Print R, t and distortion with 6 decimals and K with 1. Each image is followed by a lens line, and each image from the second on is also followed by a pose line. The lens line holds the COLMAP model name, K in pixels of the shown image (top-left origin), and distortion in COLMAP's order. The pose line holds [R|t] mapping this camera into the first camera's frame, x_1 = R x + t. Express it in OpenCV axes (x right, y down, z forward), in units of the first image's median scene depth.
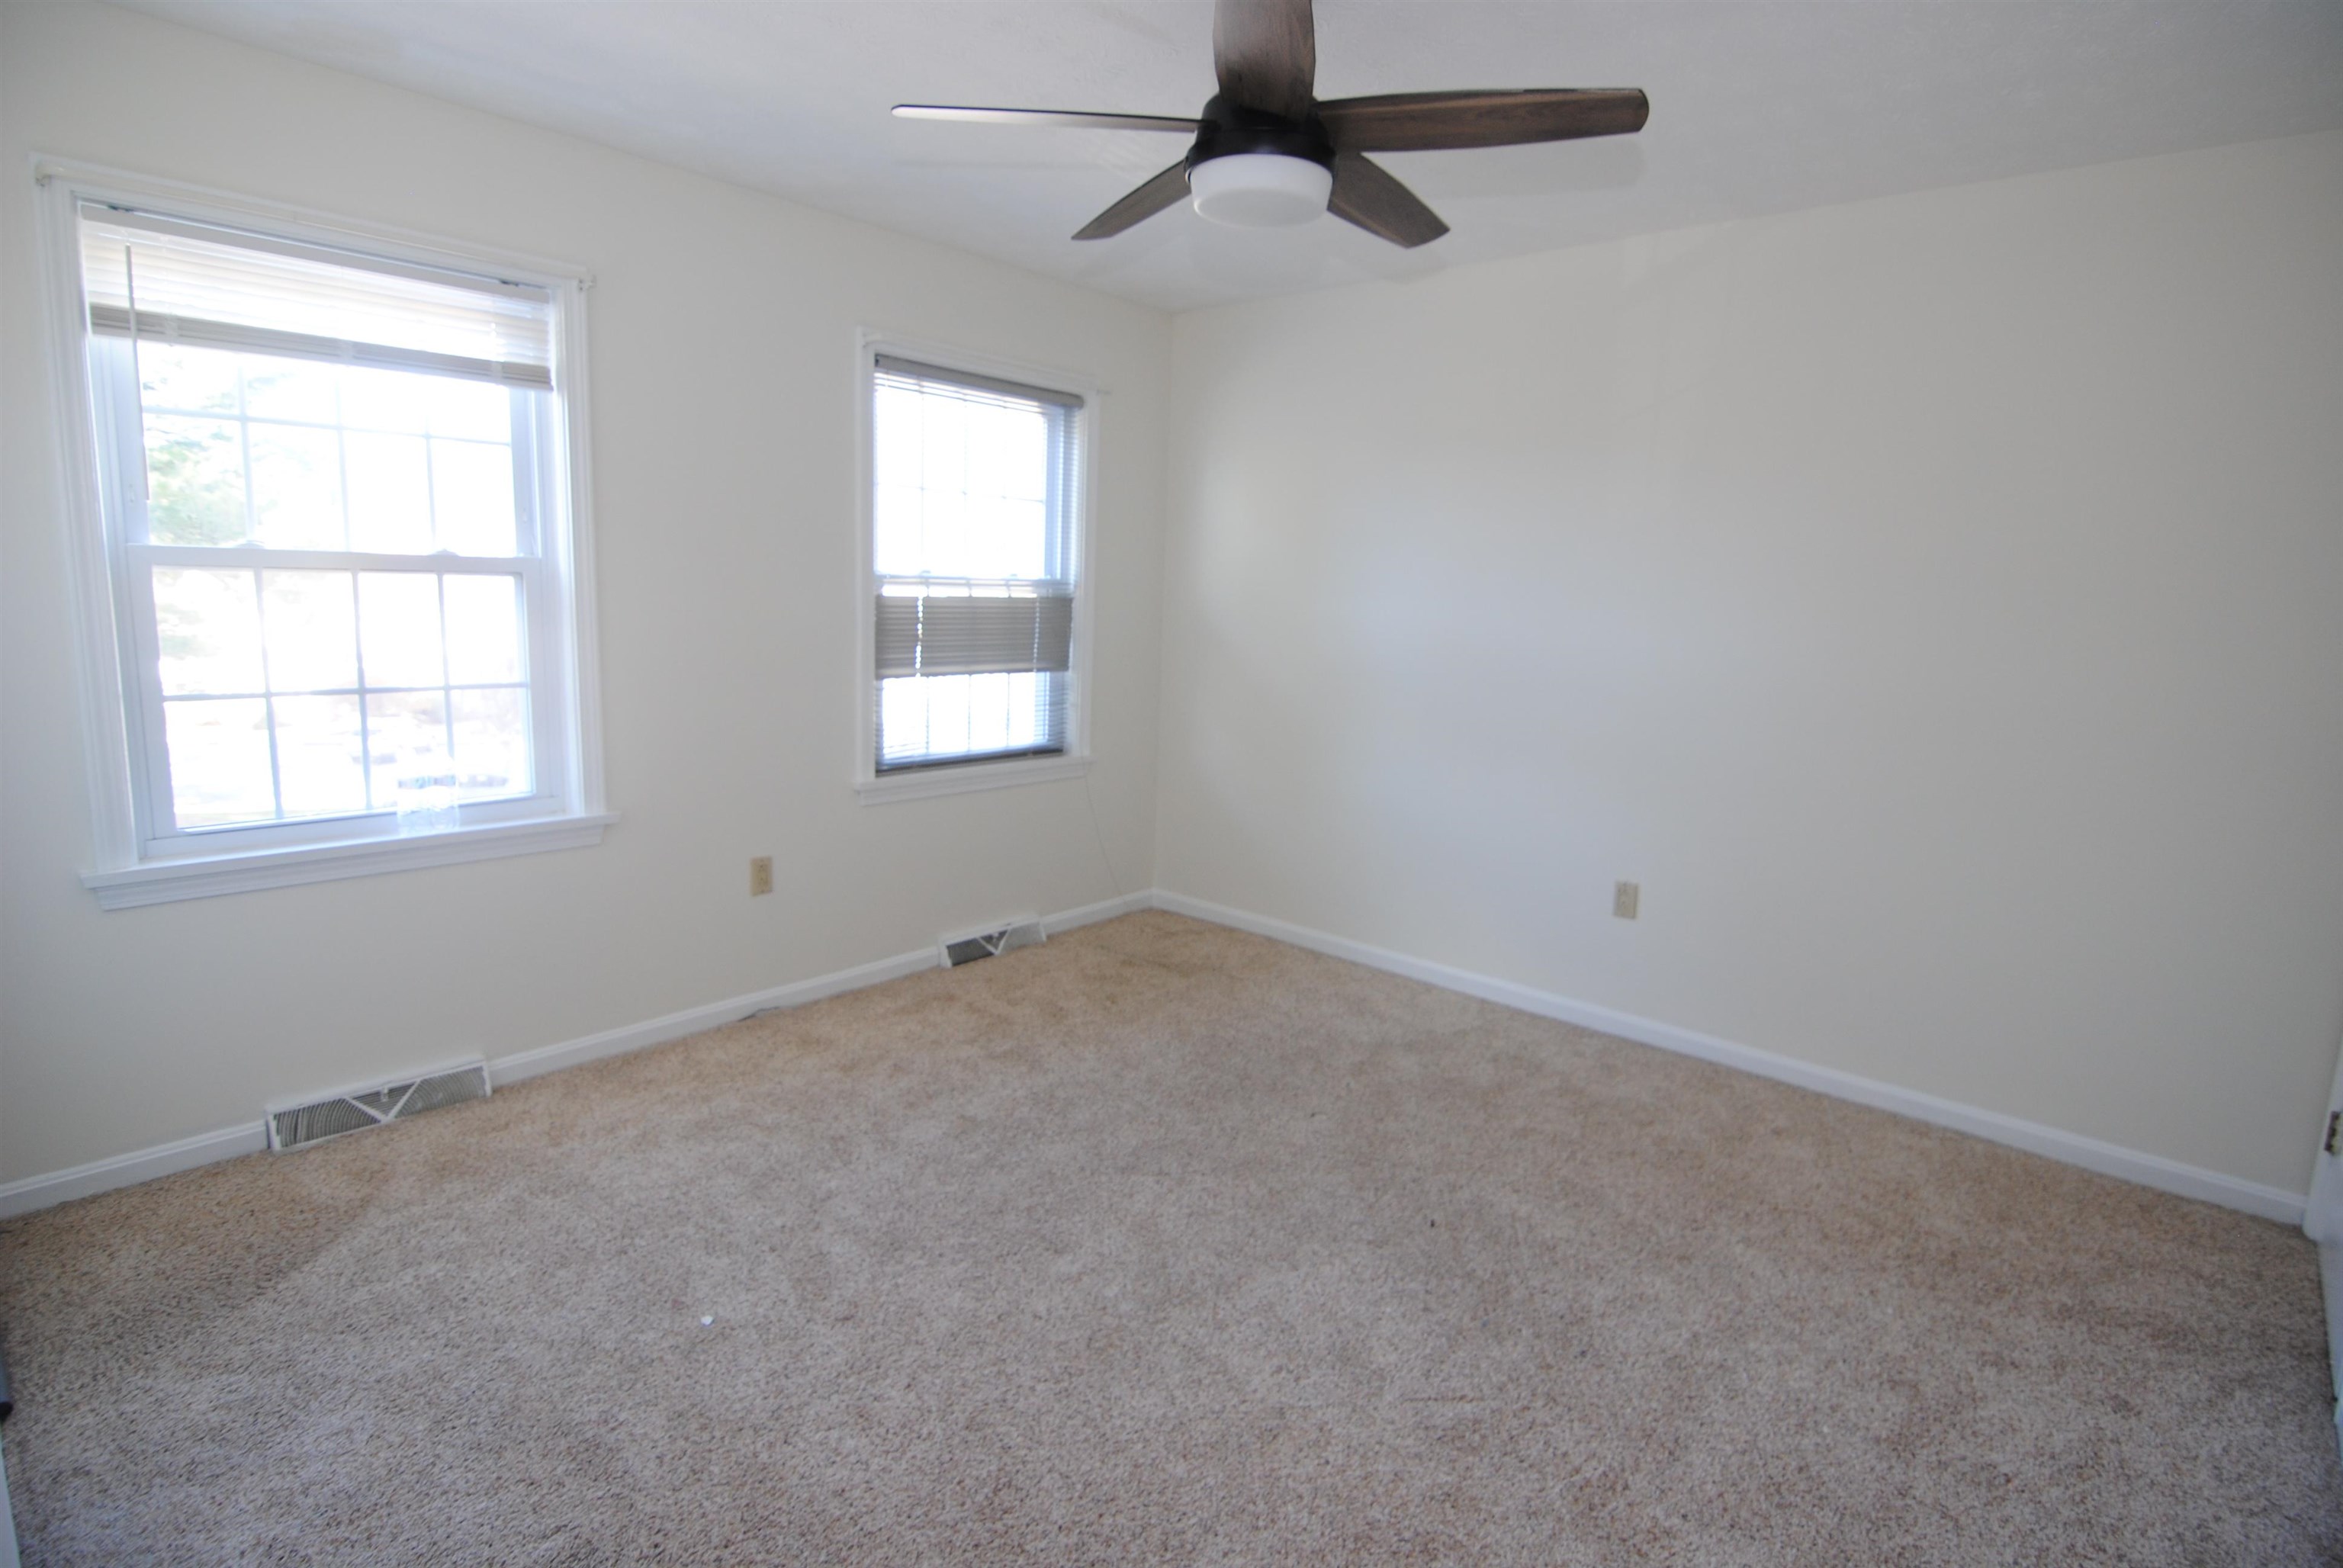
lens RADIAL K [[1143.3, 0, 1189.2], [0, 1143.3, 772.9], [0, 0, 1]] dist [-0.006873, -0.008367]
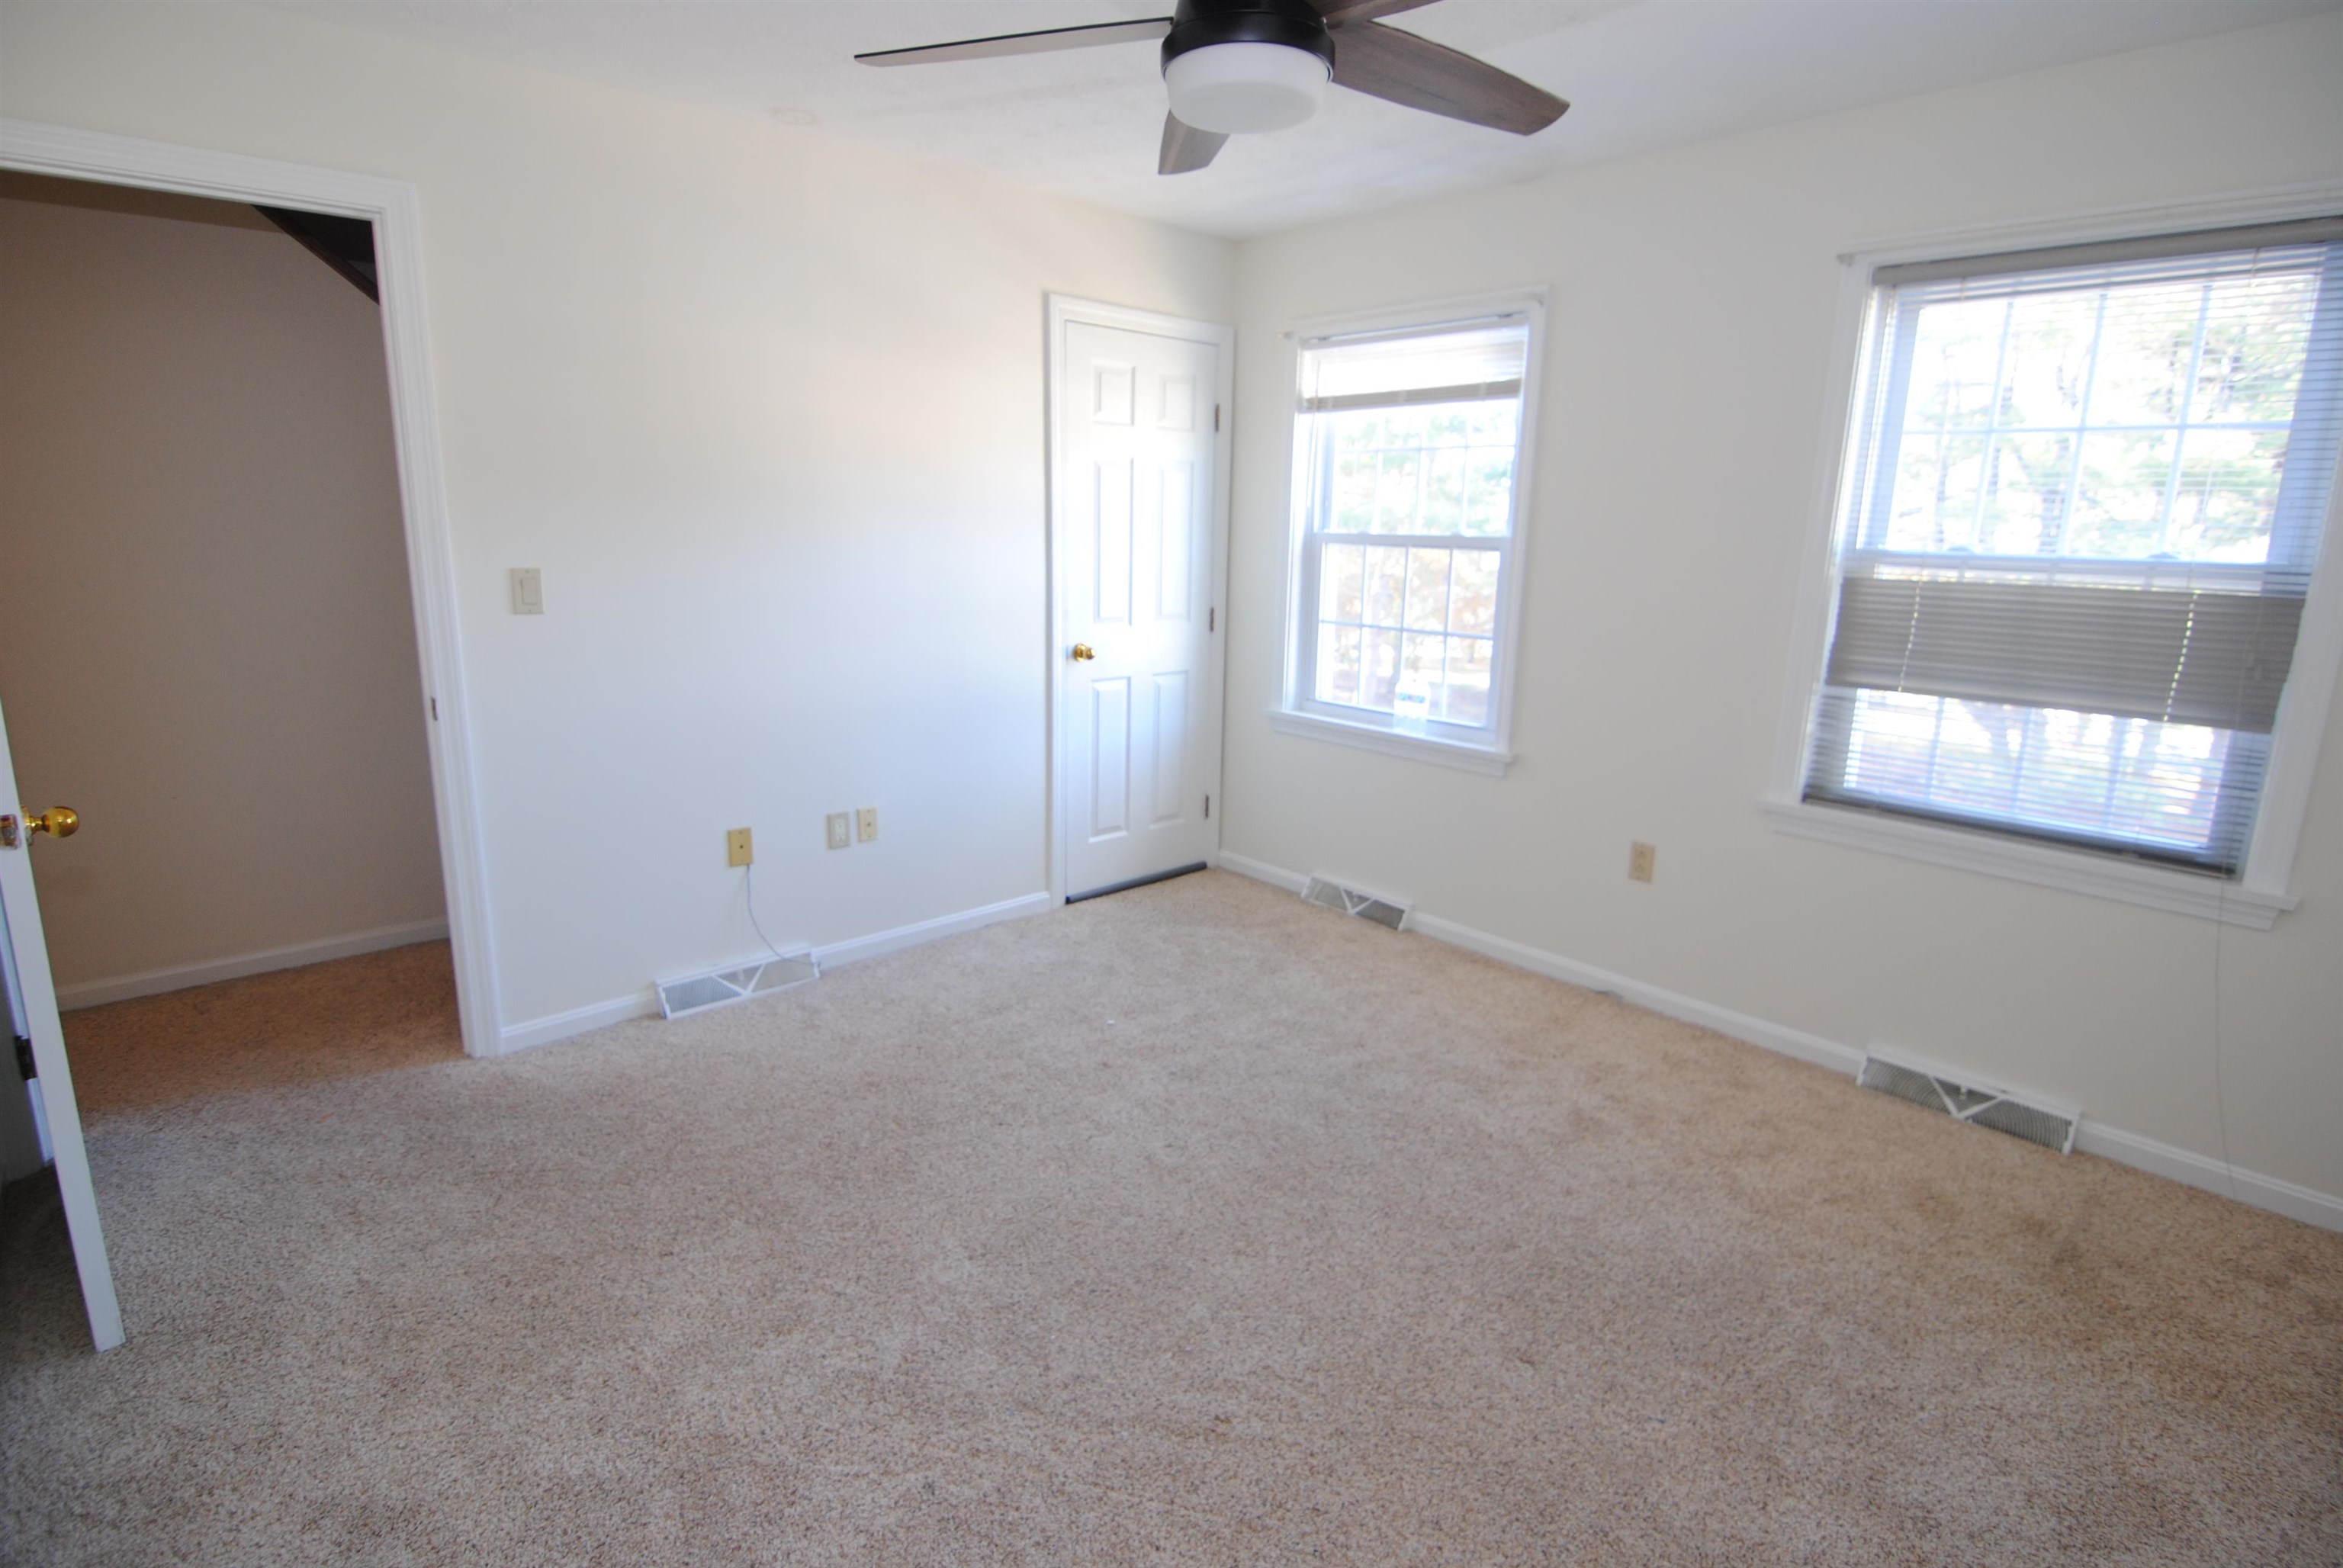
lens RADIAL K [[1143.6, 0, 1185.0], [0, 1143.6, 776.2], [0, 0, 1]] dist [-0.009579, -0.007297]
pose [[-0.109432, 0.172978, -0.978827, 0.625450], [-0.192603, 0.962388, 0.191606, -0.094501], [0.975156, 0.209493, -0.072000, 0.698010]]
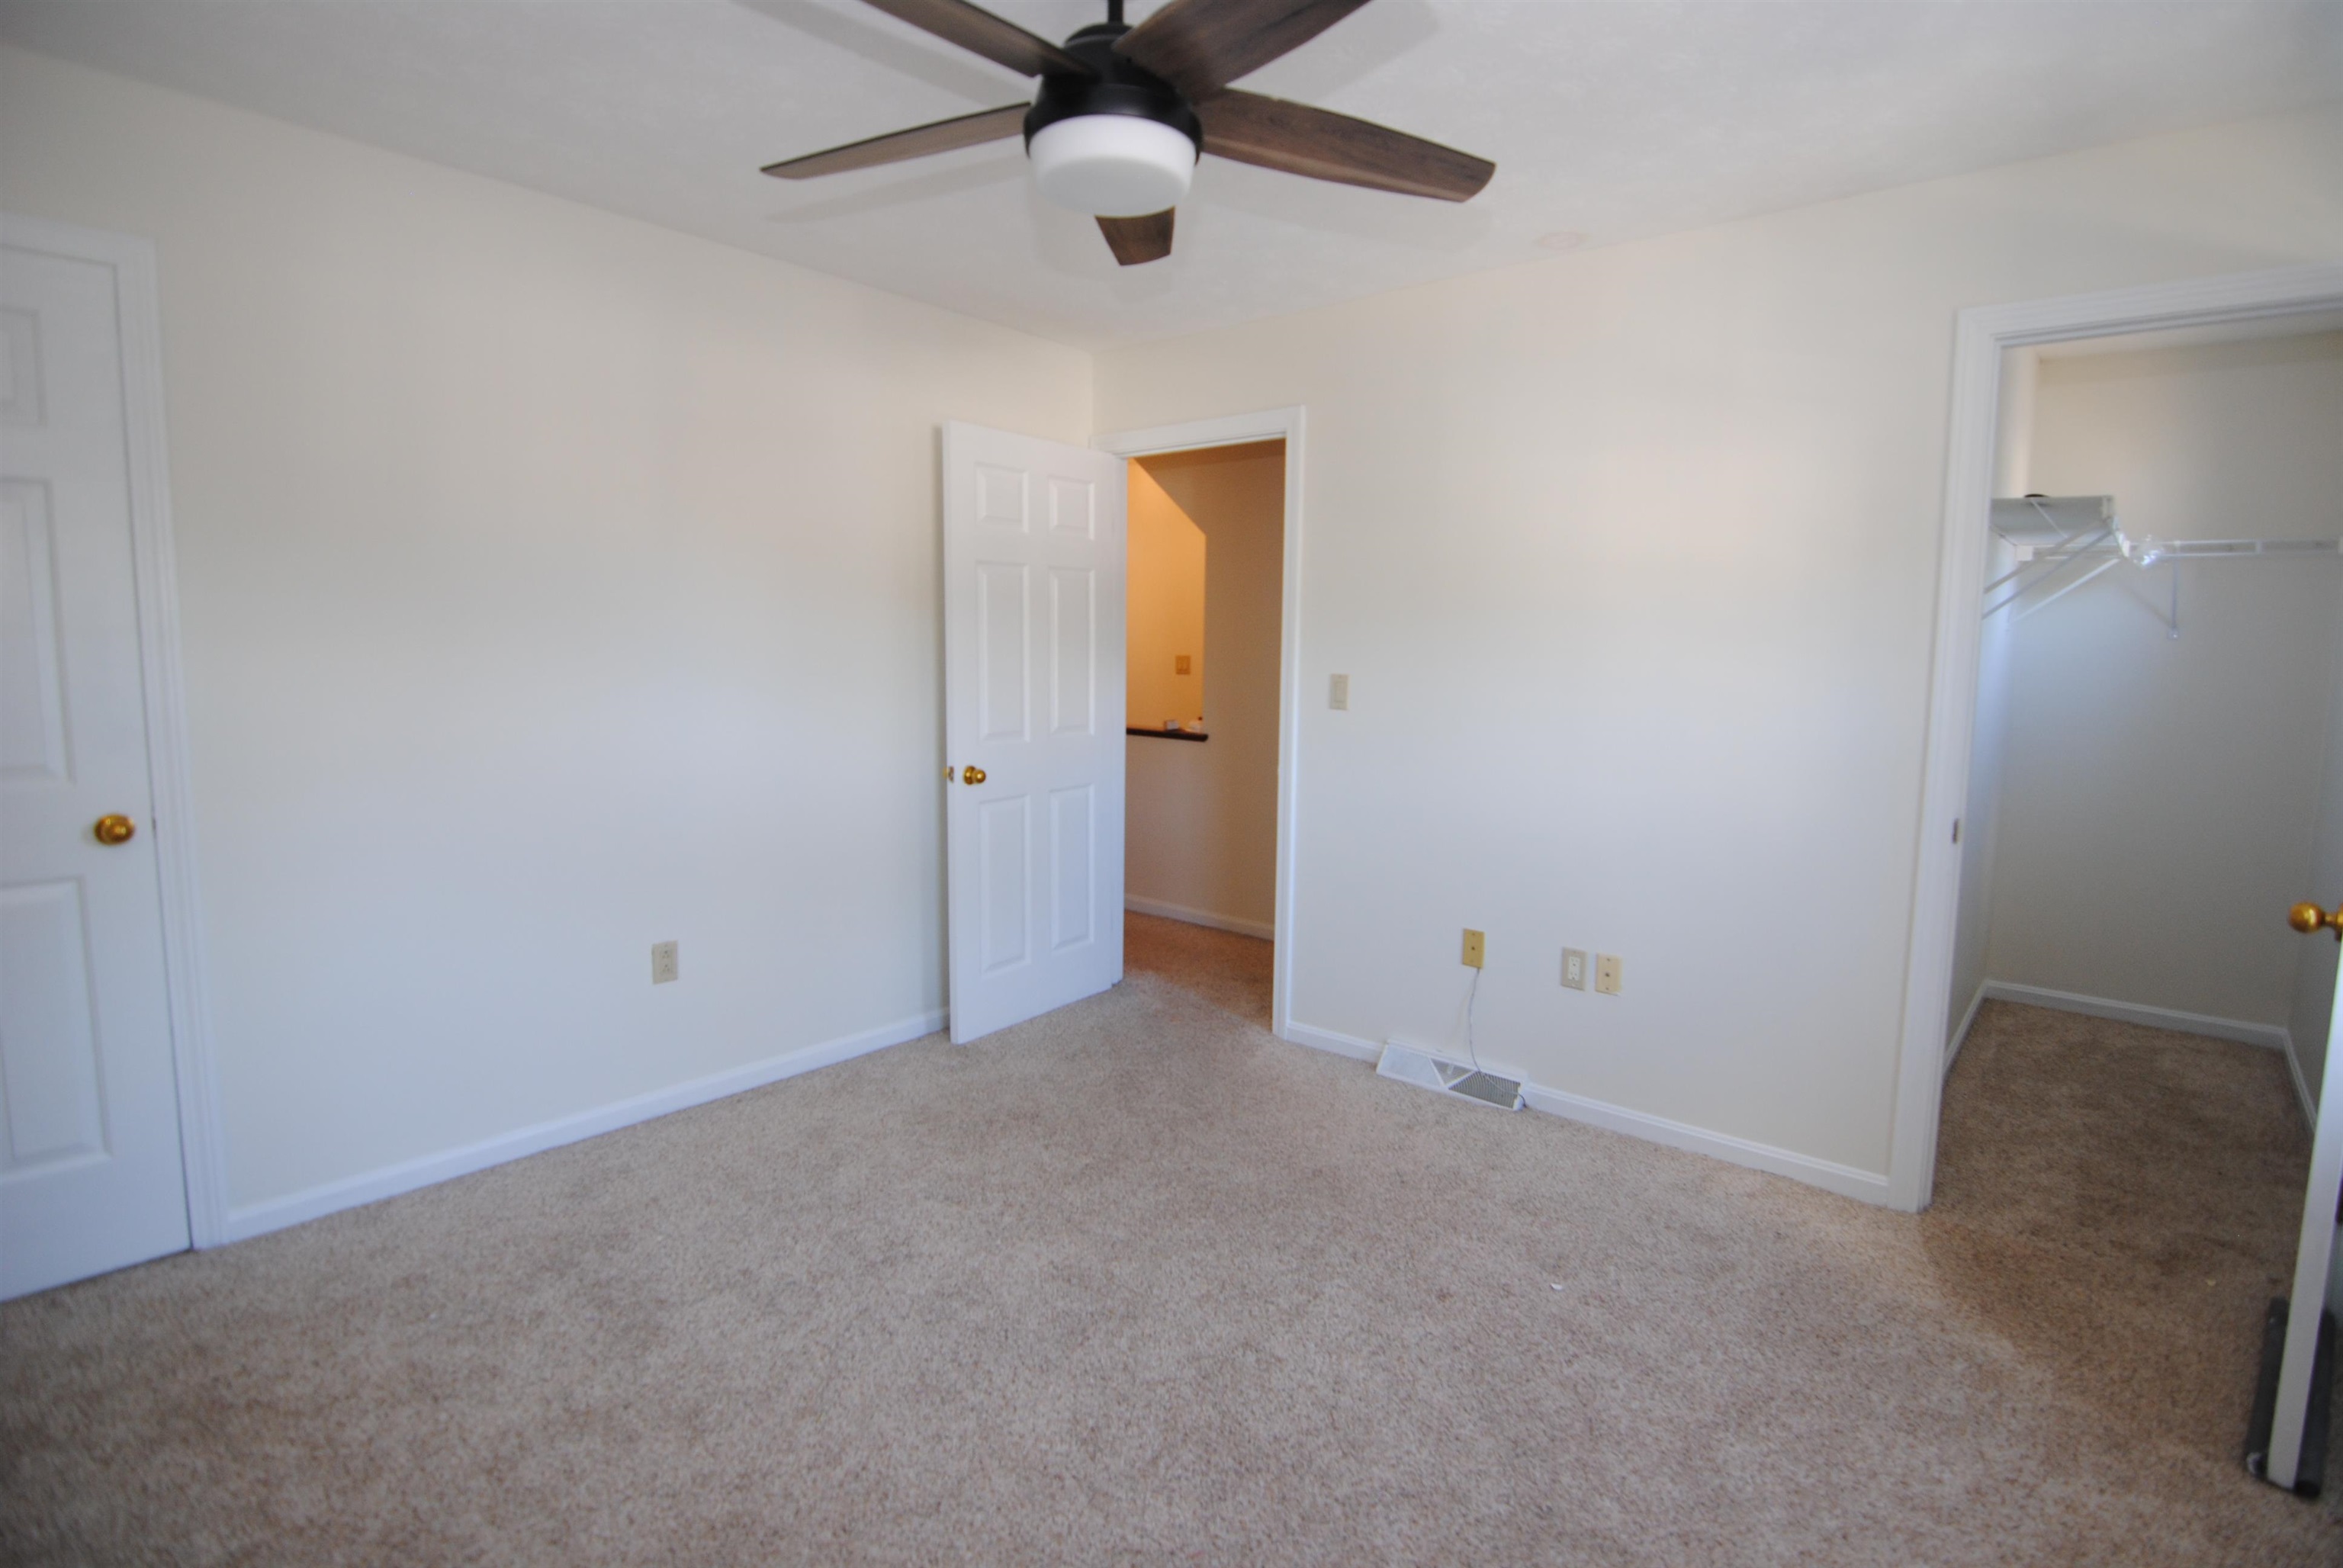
lens RADIAL K [[1143.6, 0, 1166.7], [0, 1143.6, 786.6], [0, 0, 1]] dist [-0.009579, -0.007297]
pose [[-0.998481, -0.055052, 0.002005, -0.012352], [-0.052281, 0.958436, 0.280475, -0.181035], [-0.017363, 0.279944, -0.959859, 1.204460]]
